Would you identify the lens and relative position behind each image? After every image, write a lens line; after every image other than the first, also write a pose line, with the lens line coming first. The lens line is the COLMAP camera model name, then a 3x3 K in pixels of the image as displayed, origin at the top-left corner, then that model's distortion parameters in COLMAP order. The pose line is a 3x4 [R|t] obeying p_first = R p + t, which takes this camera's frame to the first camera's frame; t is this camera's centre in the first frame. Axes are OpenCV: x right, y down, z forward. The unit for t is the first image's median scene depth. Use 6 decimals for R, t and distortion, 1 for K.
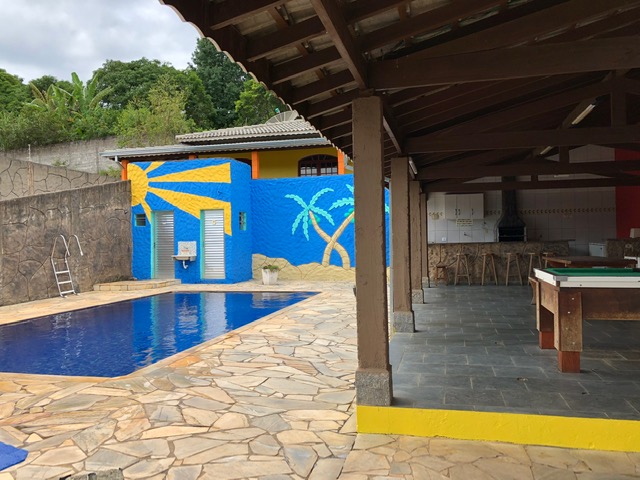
lens RADIAL K [[560.9, 0, 320.0], [0, 560.9, 240.0], [0, 0, 1]] dist [0.004268, 0.012373]
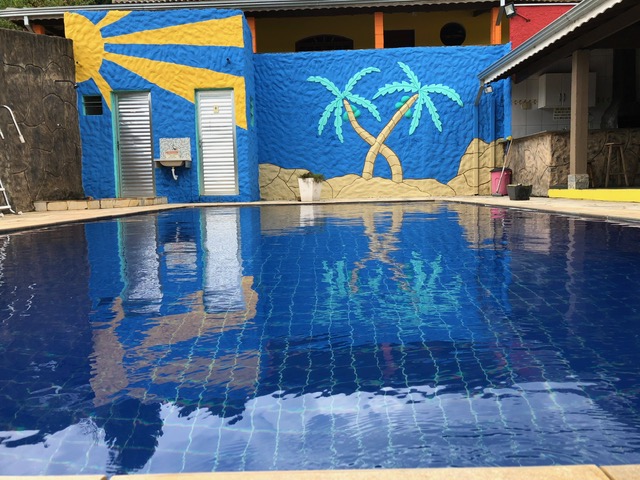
lens RADIAL K [[560.9, 0, 320.0], [0, 560.9, 240.0], [0, 0, 1]] dist [0.004268, 0.012373]
pose [[0.973433, -0.031462, 0.226801, -0.220700], [0.013797, 0.996775, 0.079056, 0.069065], [-0.228557, -0.073826, 0.970727, 0.320814]]
